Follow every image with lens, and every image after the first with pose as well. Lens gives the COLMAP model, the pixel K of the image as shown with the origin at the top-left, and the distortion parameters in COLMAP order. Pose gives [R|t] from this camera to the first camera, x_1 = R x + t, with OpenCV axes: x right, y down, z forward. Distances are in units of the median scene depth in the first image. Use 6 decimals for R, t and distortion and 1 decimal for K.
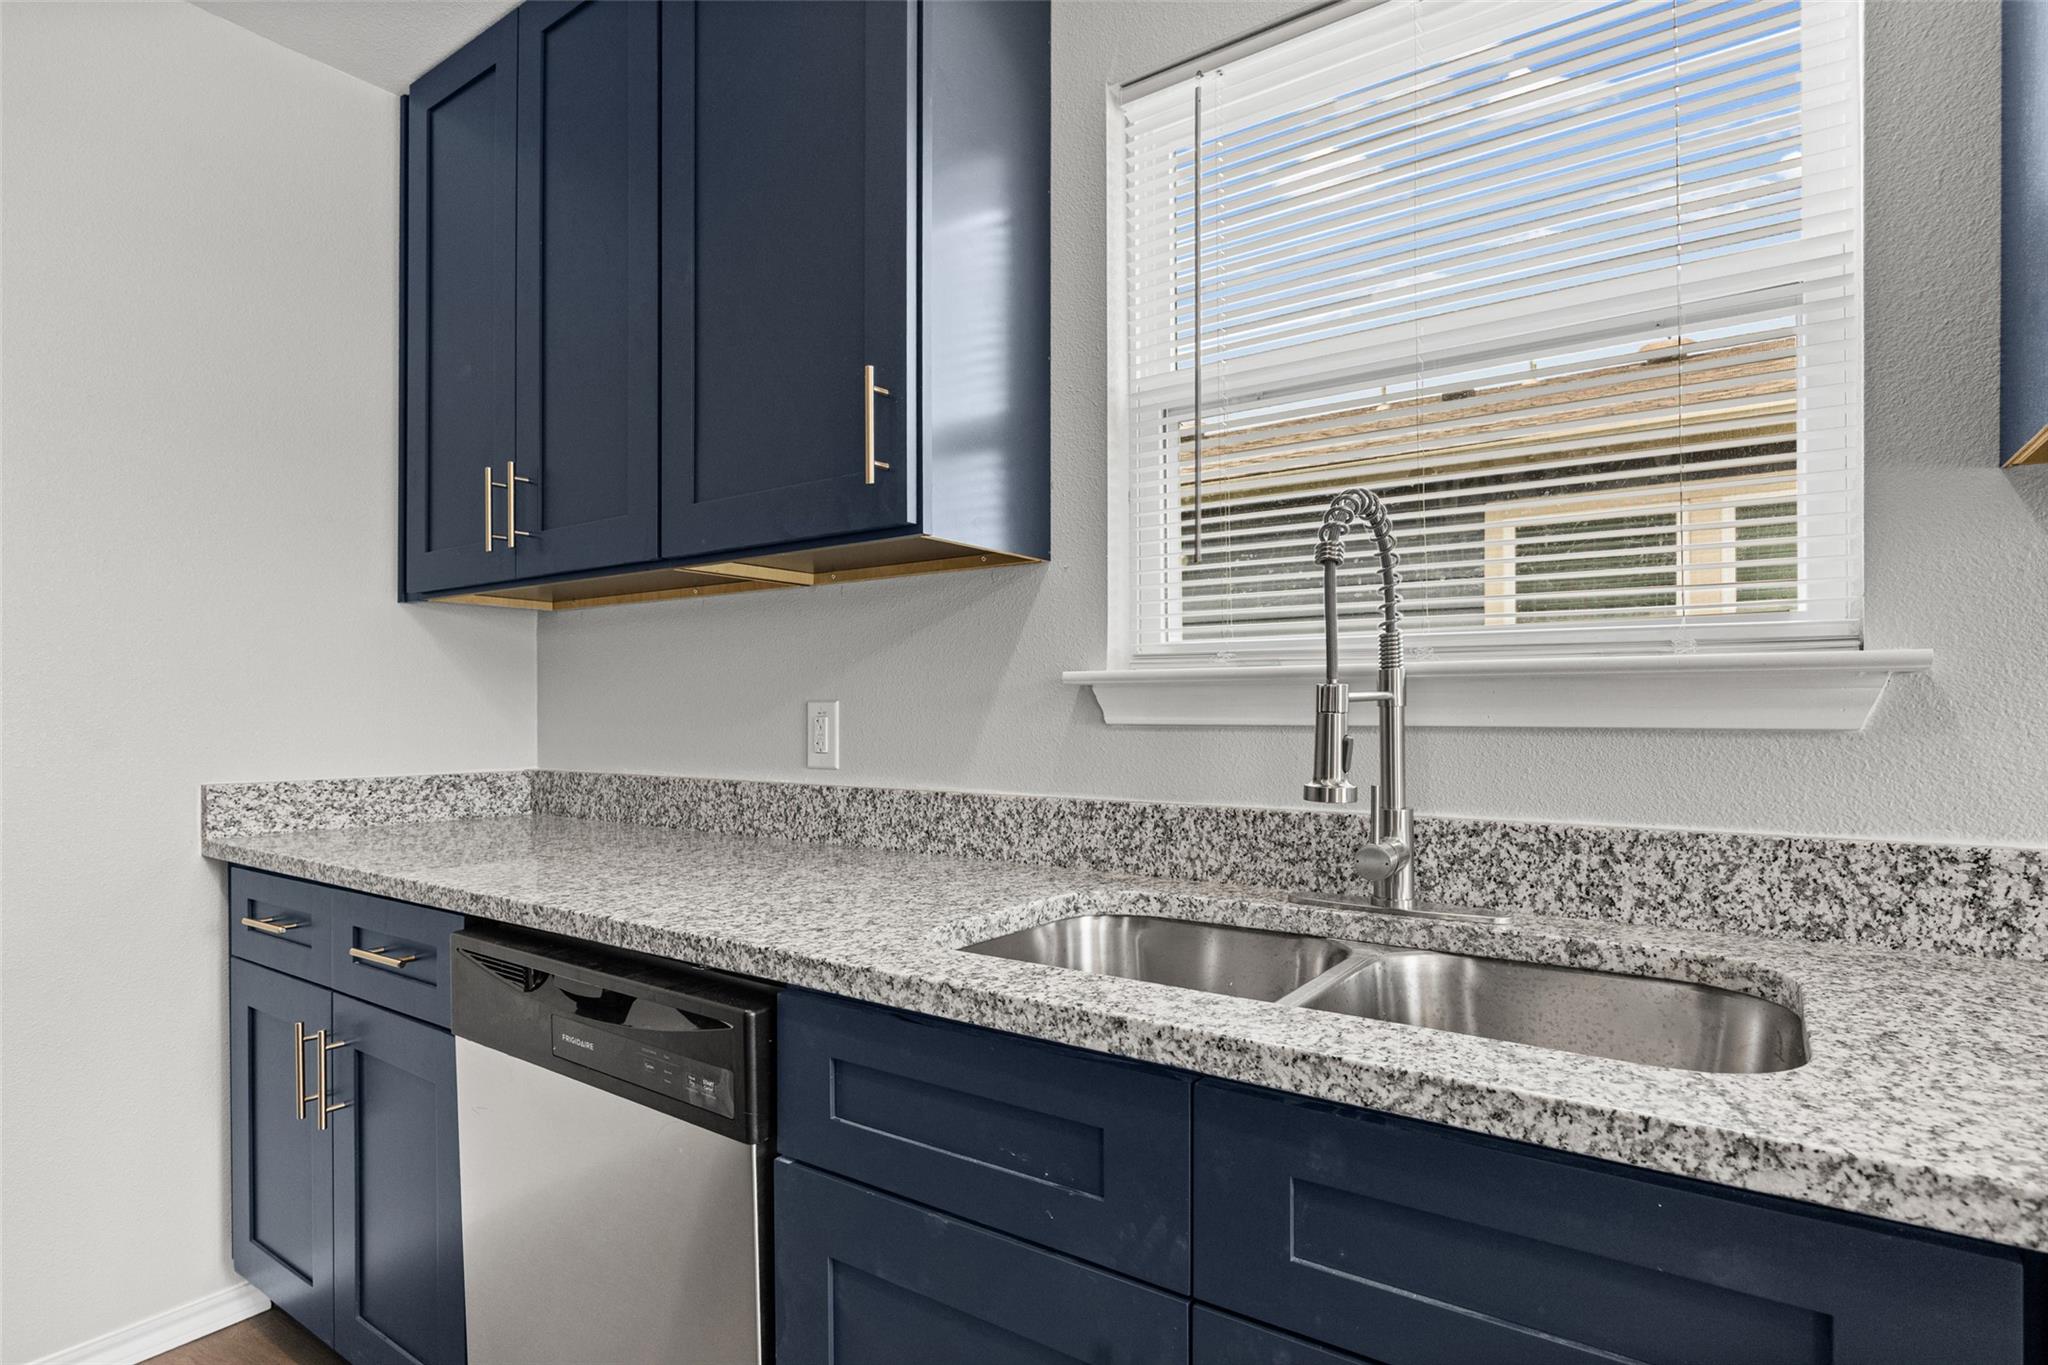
lens RADIAL K [[1037.6, 0, 1033.9], [0, 1037.6, 728.6], [0, 0, 1]] dist [0.000820, 0.000332]
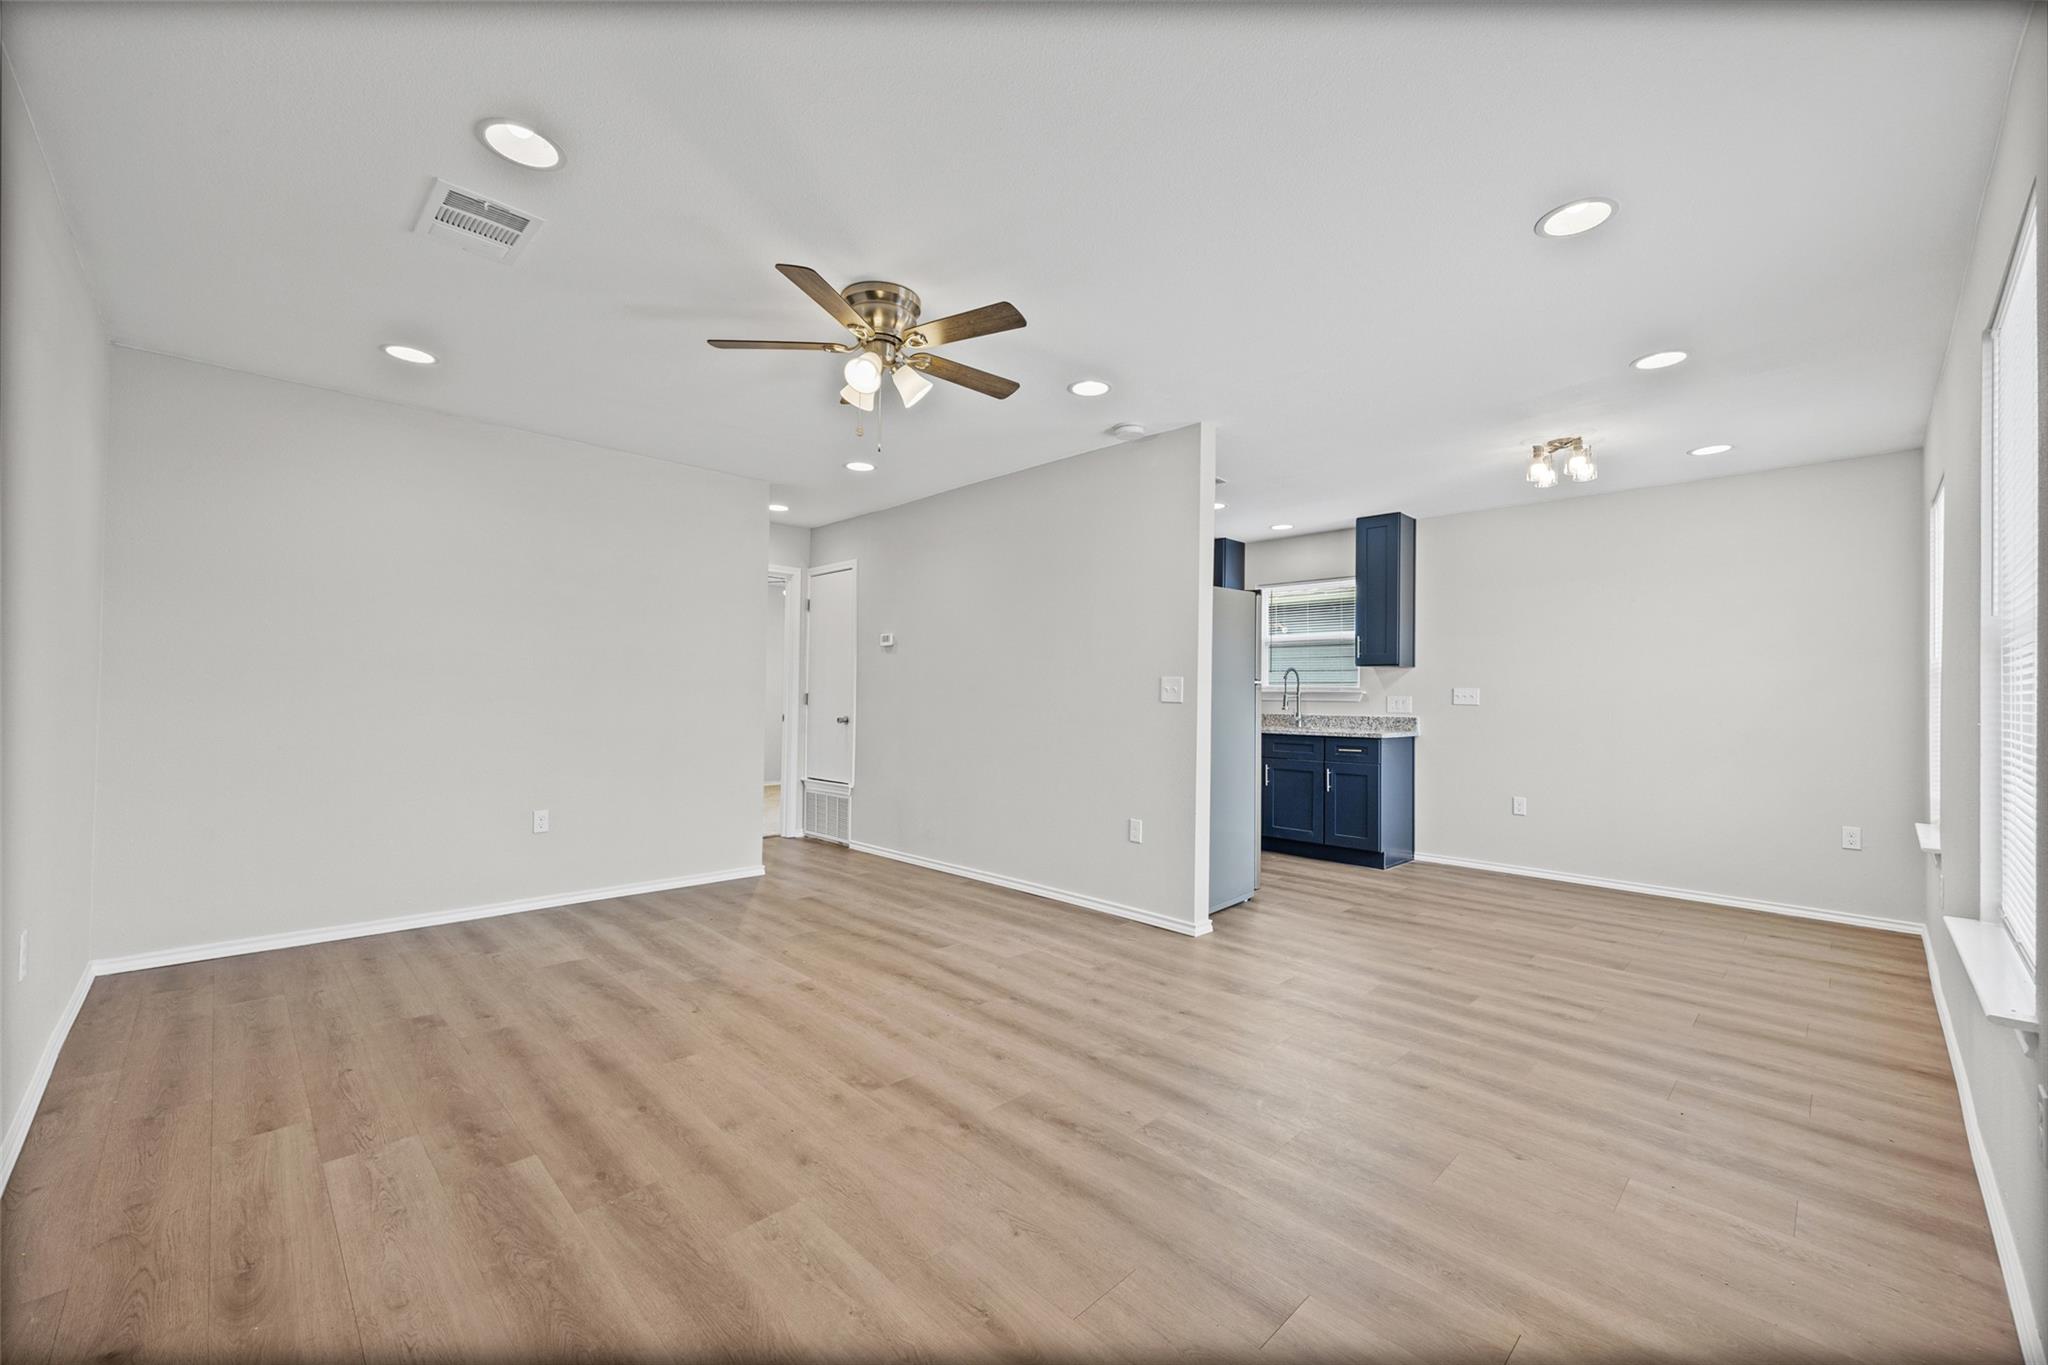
lens RADIAL K [[817.3, 0, 1018.6], [0, 817.3, 697.4], [0, 0, 1]] dist [0.011822, 0.000499]
pose [[0.981361, 0.018925, -0.191238, -0.429425], [-0.021982, 0.999662, -0.013874, 0.096011], [0.190911, 0.017819, 0.981446, -4.662717]]
